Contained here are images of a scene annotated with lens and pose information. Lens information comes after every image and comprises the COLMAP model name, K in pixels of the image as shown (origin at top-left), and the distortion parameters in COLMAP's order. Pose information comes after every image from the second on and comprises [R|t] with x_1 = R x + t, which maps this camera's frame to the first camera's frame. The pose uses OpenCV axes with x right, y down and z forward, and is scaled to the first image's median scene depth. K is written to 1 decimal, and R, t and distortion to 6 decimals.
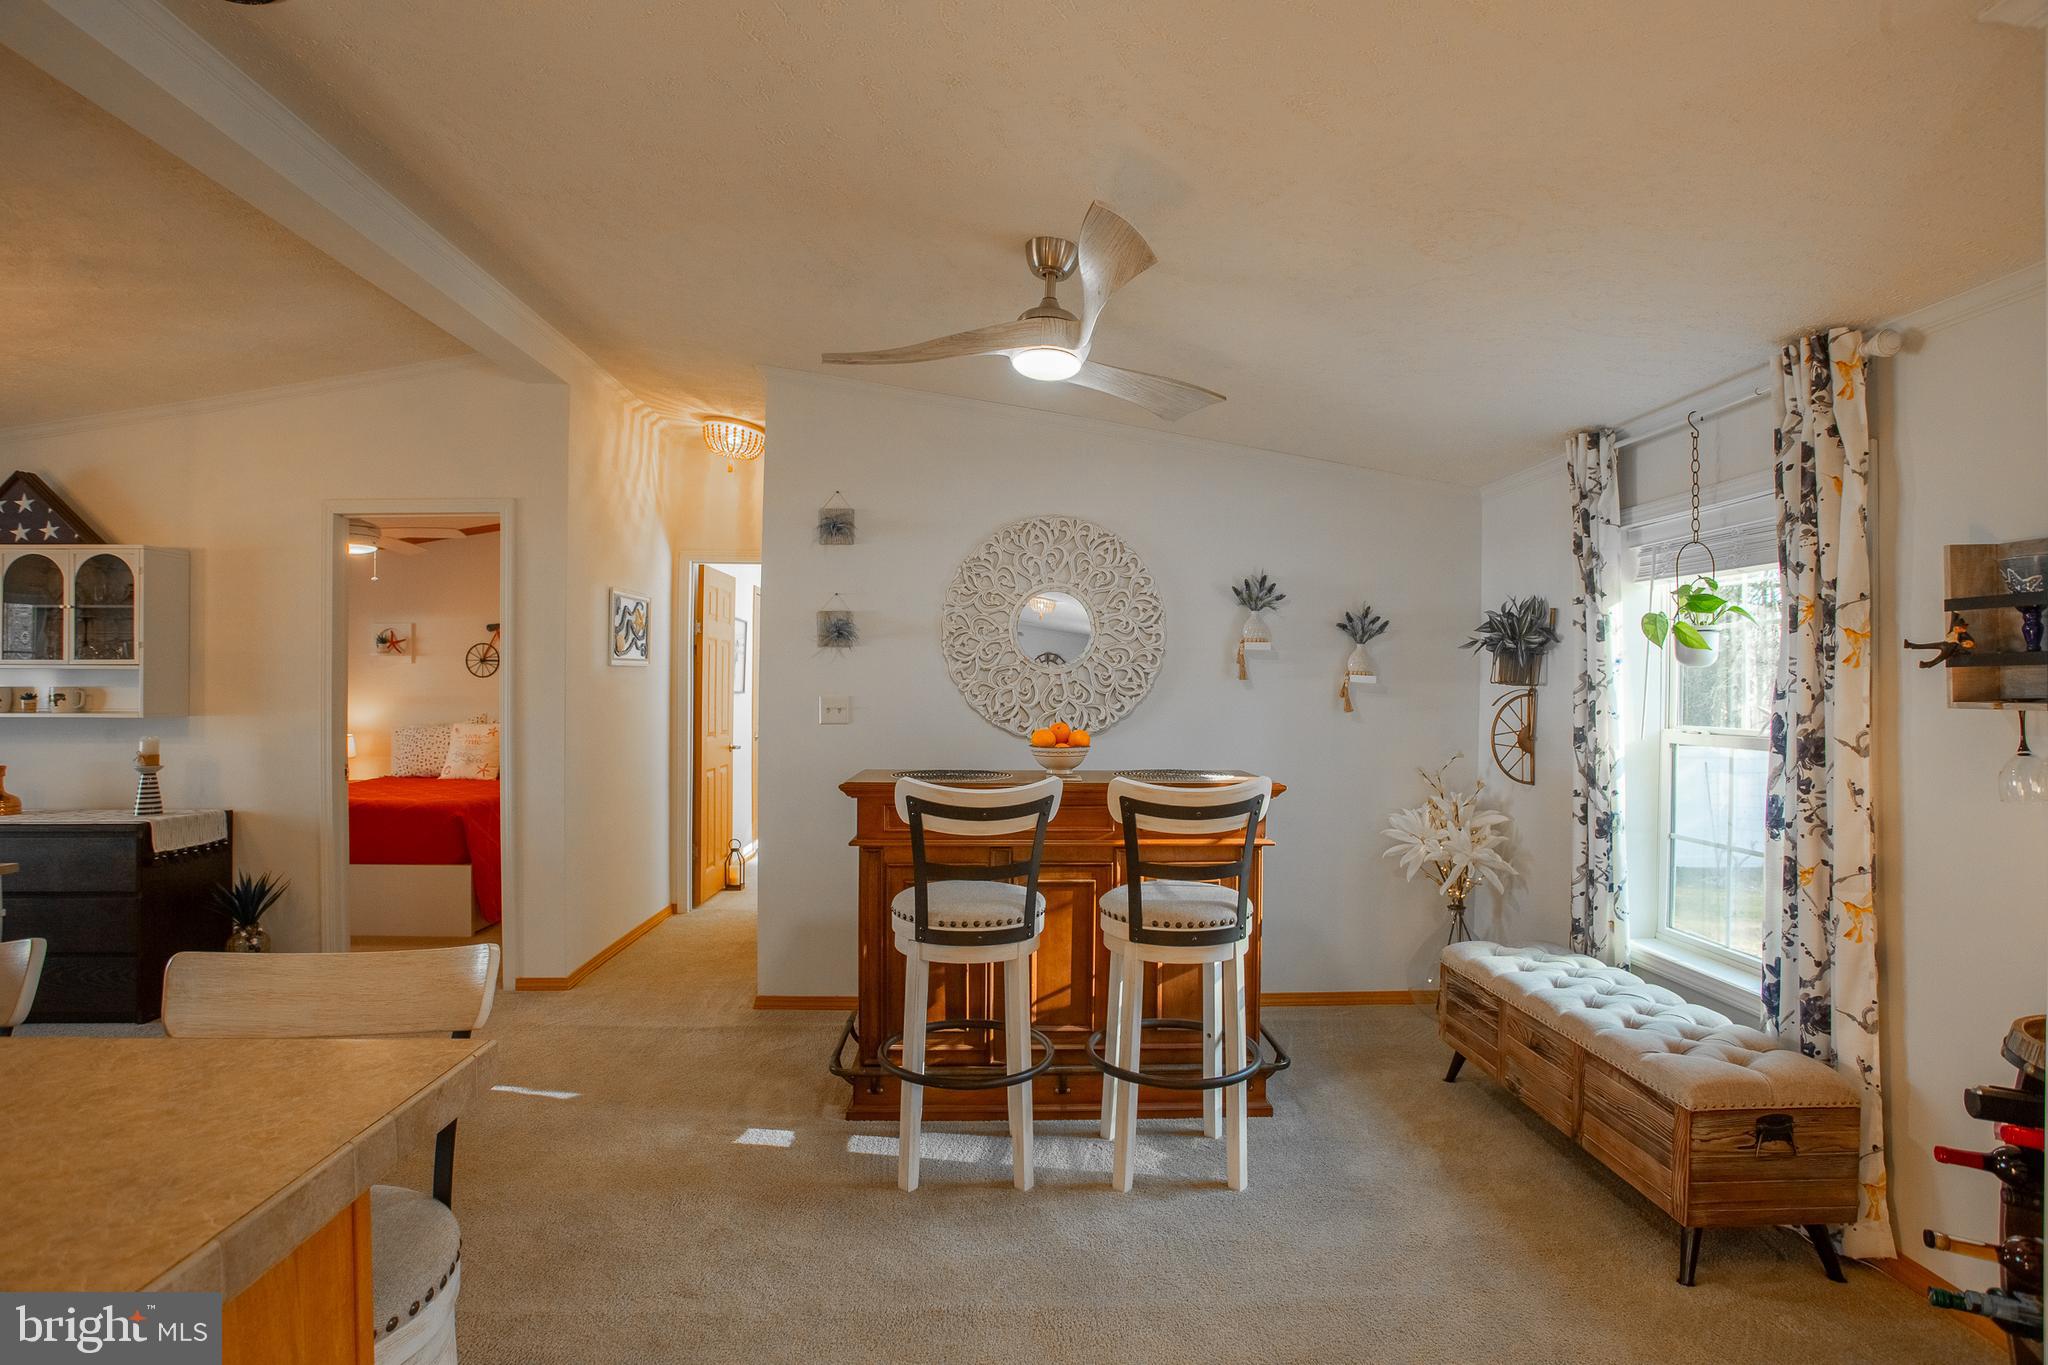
lens RADIAL K [[1017.7, 0, 1023.3], [0, 1017.7, 689.1], [0, 0, 1]] dist [-0.064740, 0.026864]
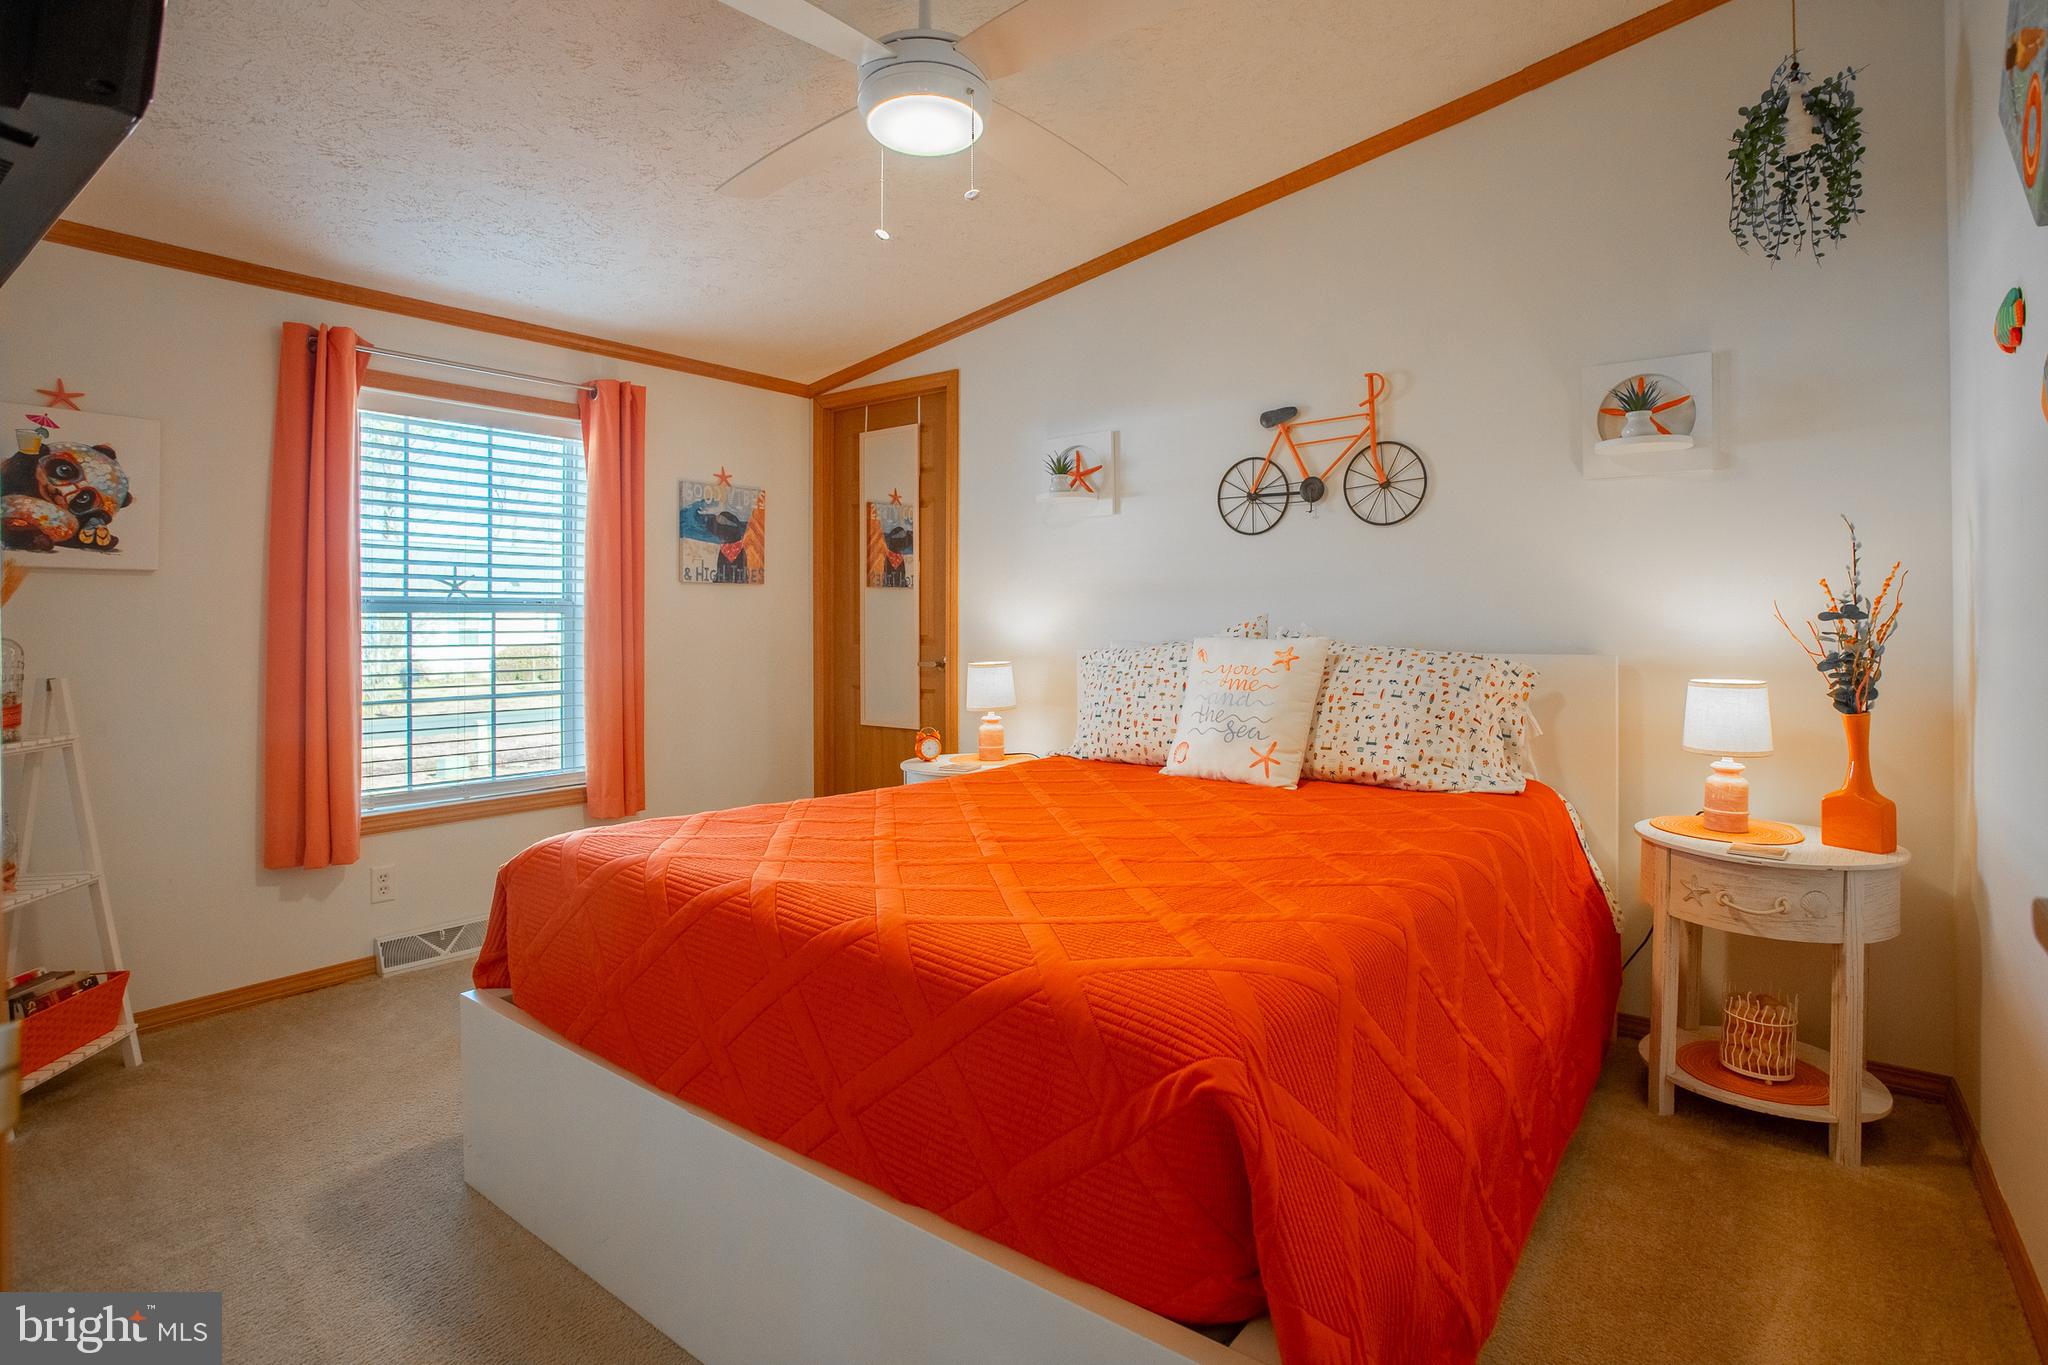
lens RADIAL K [[1014.6, 0, 1022.2], [0, 1014.6, 626.8], [0, 0, 1]] dist [-0.027405, -0.000239]
pose [[0.773611, -0.005635, -0.633636, -0.657807], [0.010870, 0.999931, 0.004379, 0.049789], [0.633567, -0.010275, 0.773619, 1.153431]]
